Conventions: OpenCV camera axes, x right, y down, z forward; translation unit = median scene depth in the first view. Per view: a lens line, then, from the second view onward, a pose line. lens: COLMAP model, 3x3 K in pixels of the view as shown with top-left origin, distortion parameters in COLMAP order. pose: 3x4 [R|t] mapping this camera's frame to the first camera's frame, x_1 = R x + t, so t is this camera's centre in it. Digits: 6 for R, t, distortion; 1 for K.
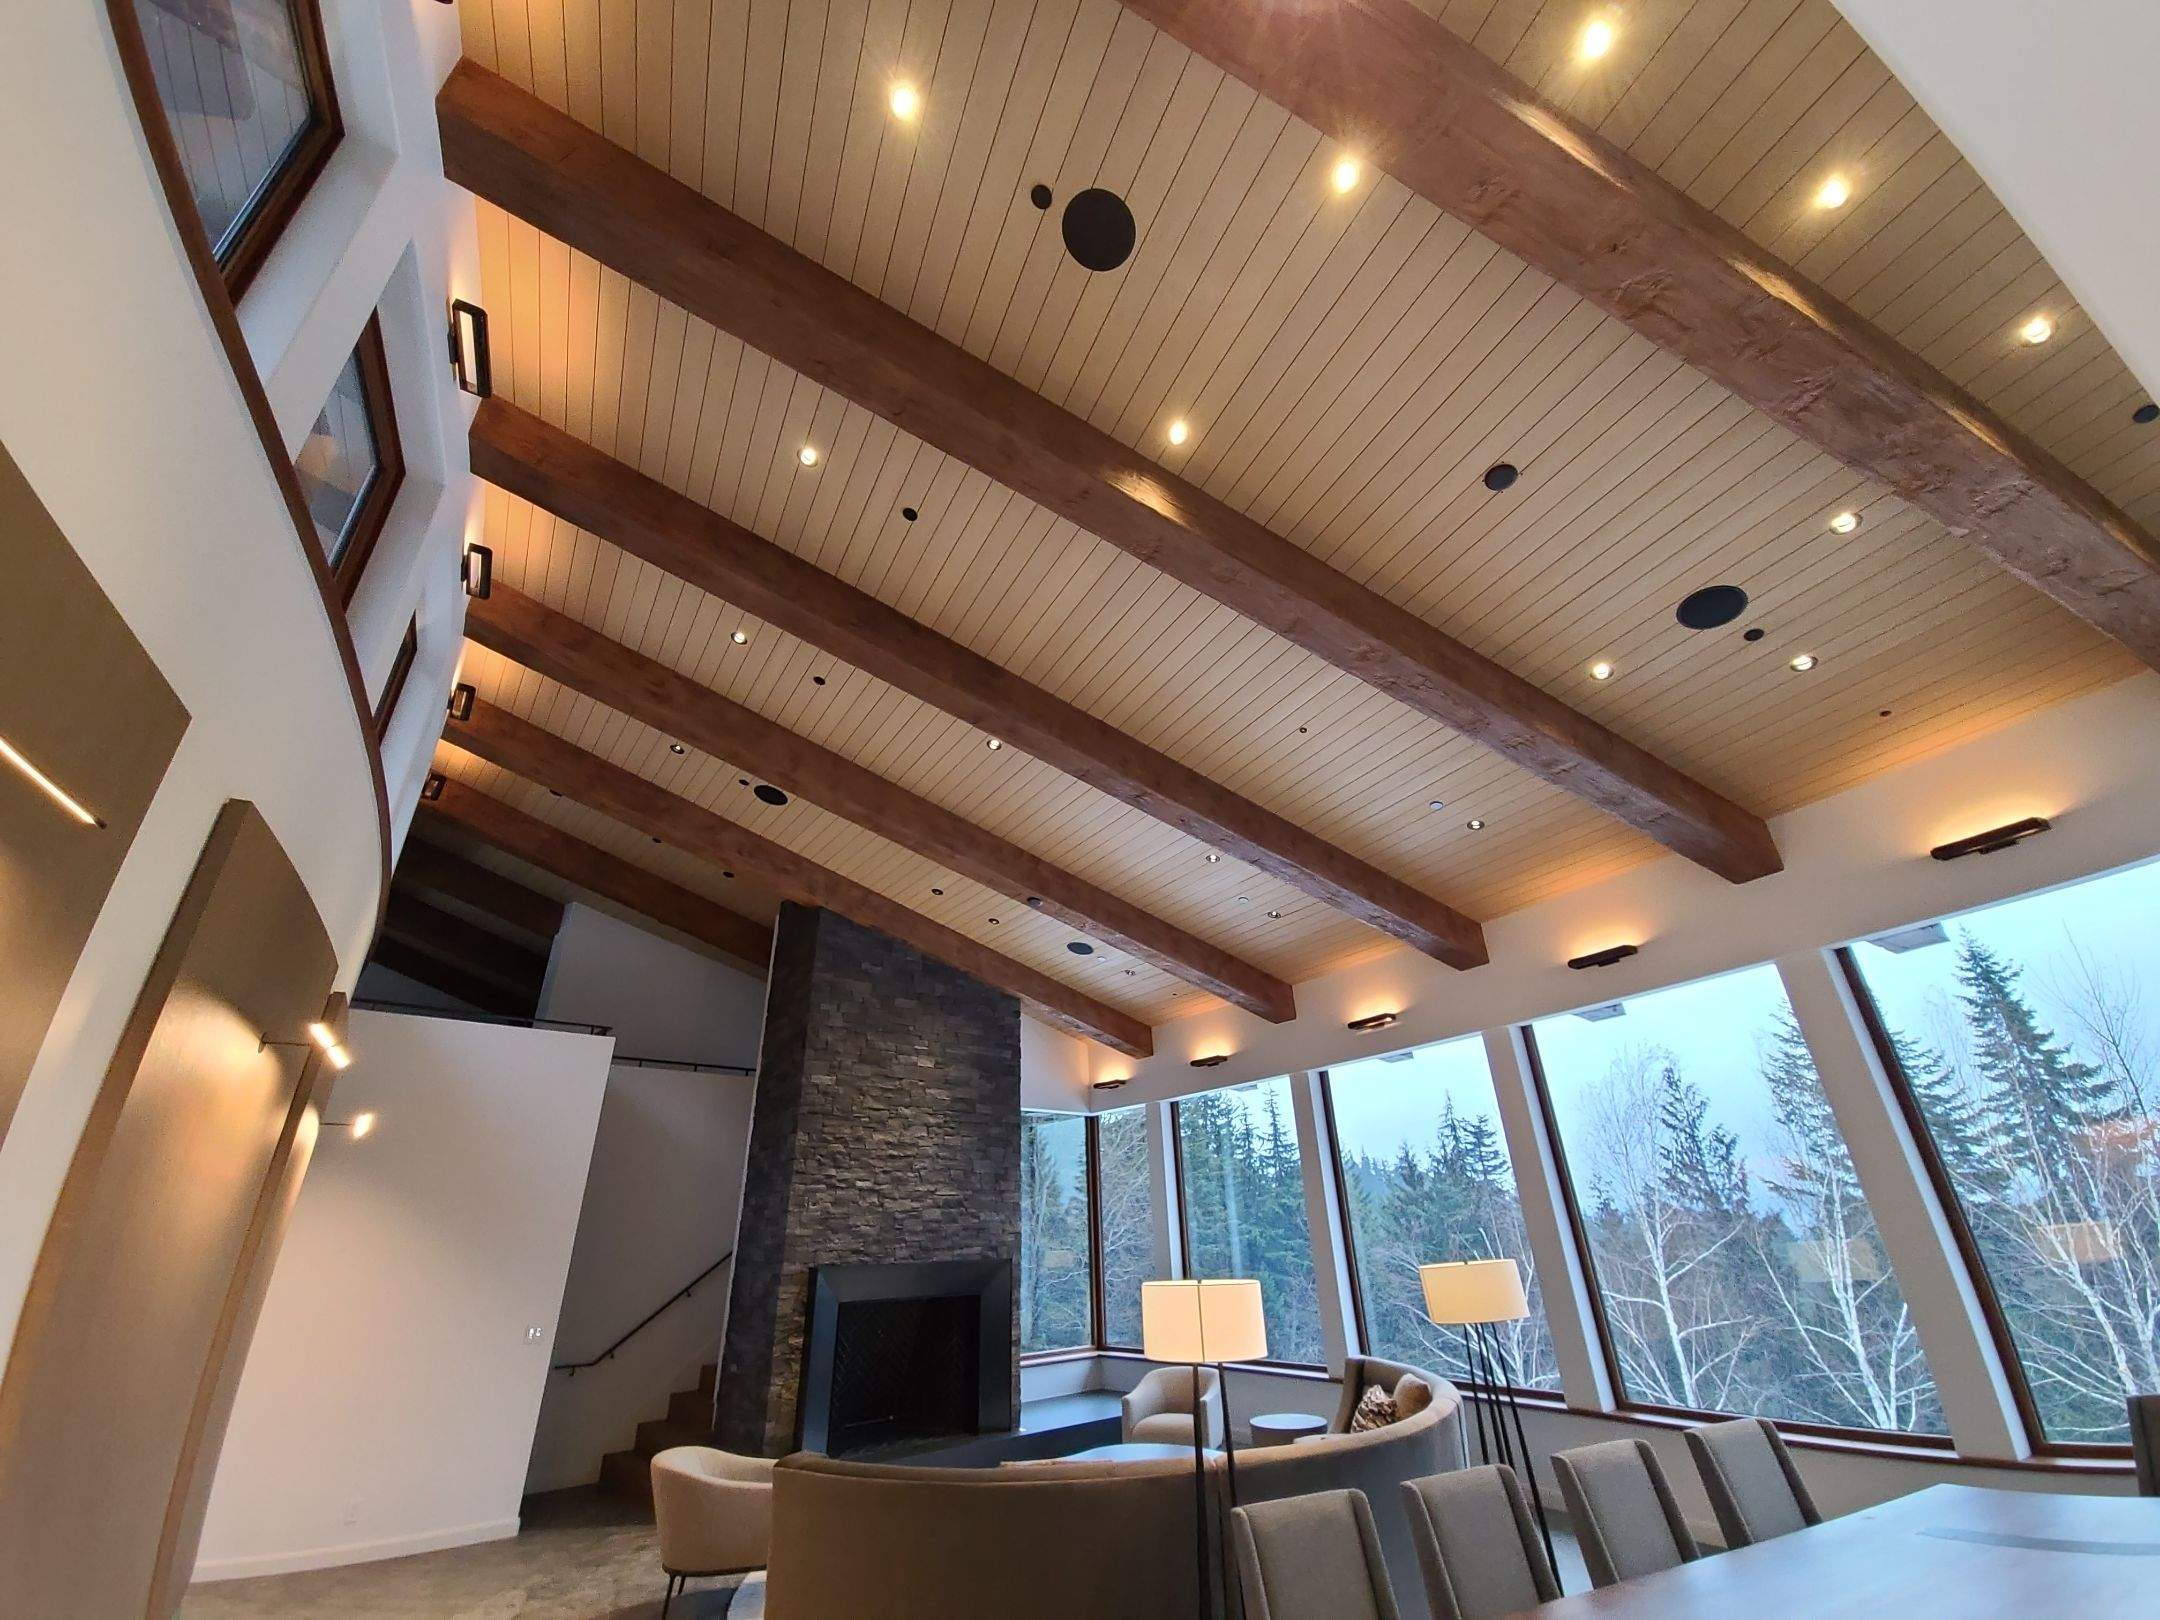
lens RADIAL K [[870.4, 0, 1087.6], [0, 870.4, 815.6], [0, 0, 1]] dist [0.010636, -0.007126]
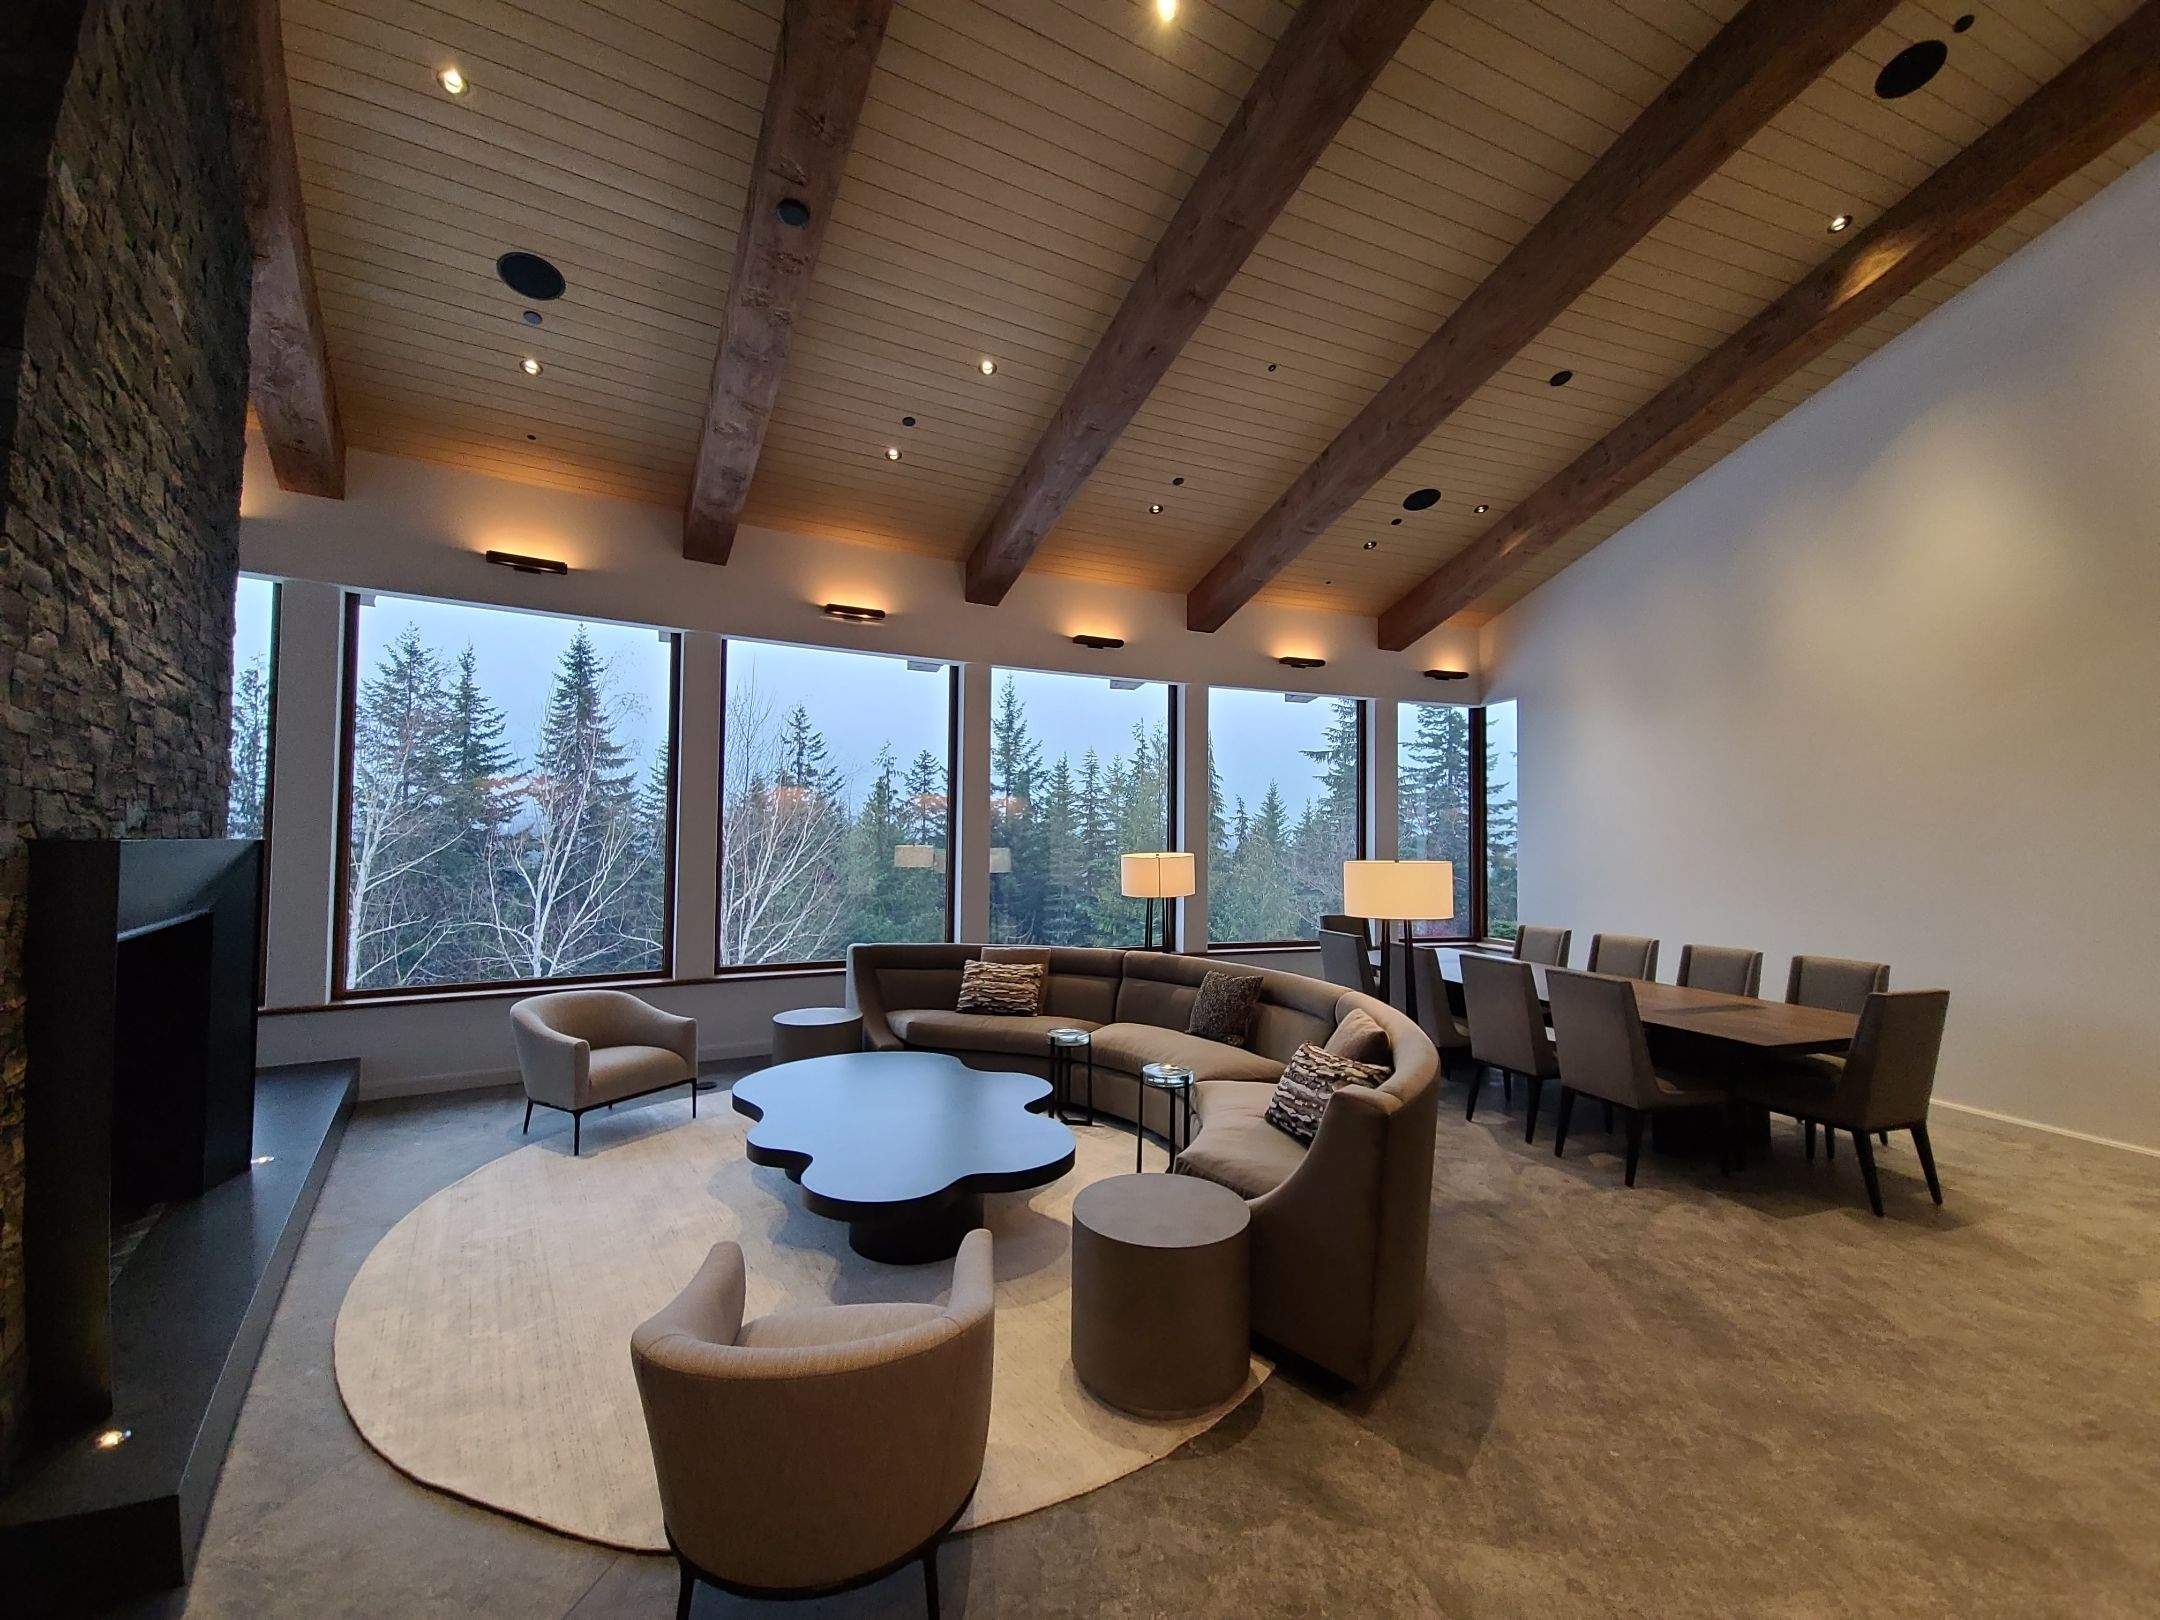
lens RADIAL K [[870.4, 0, 1087.8], [0, 870.4, 812.3], [0, 0, 1]] dist [0.010636, -0.007126]
pose [[0.085405, 0.069762, 0.993901, -0.599182], [-0.450130, 0.892641, -0.023975, 0.391654], [-0.888870, -0.445337, 0.107638, 0.719931]]
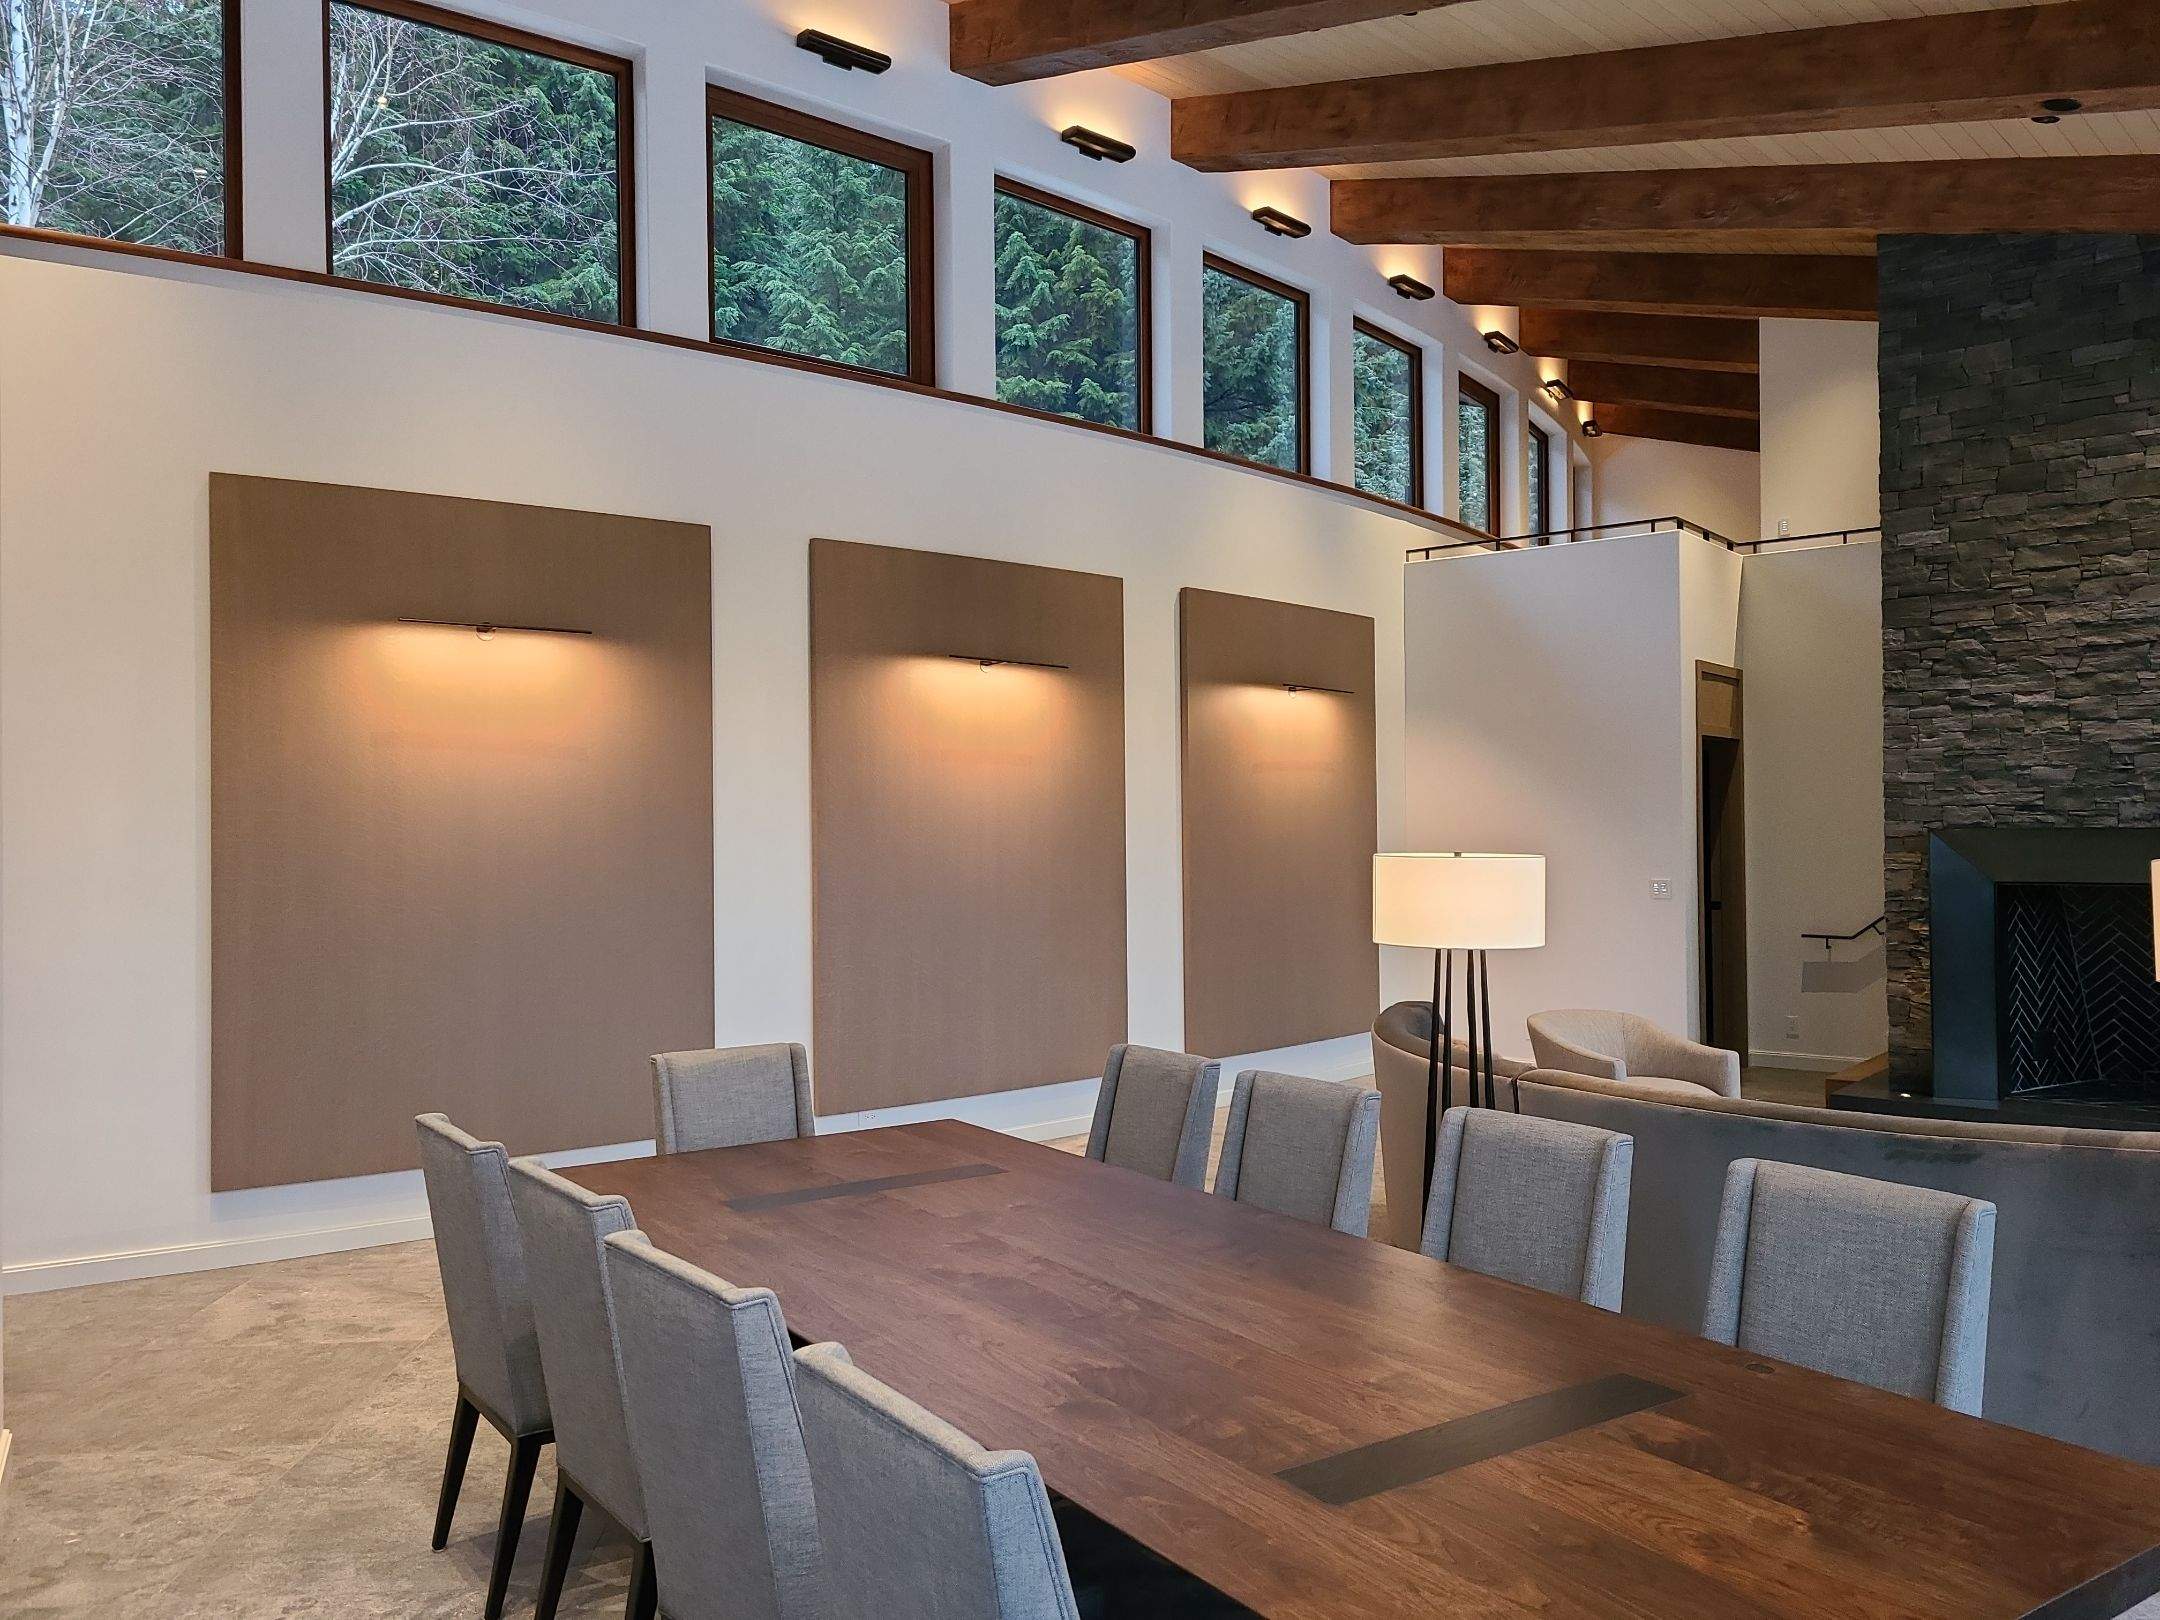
lens RADIAL K [[1625.1, 0, 1065.0], [0, 1625.1, 811.5], [0, 0, 1]] dist [0.026969, -0.002162]
pose [[0.164328, 0.018724, -0.986228, 0.776565], [0.436362, 0.895288, 0.089705, 0.140088], [0.884638, -0.445094, 0.138950, 0.313483]]
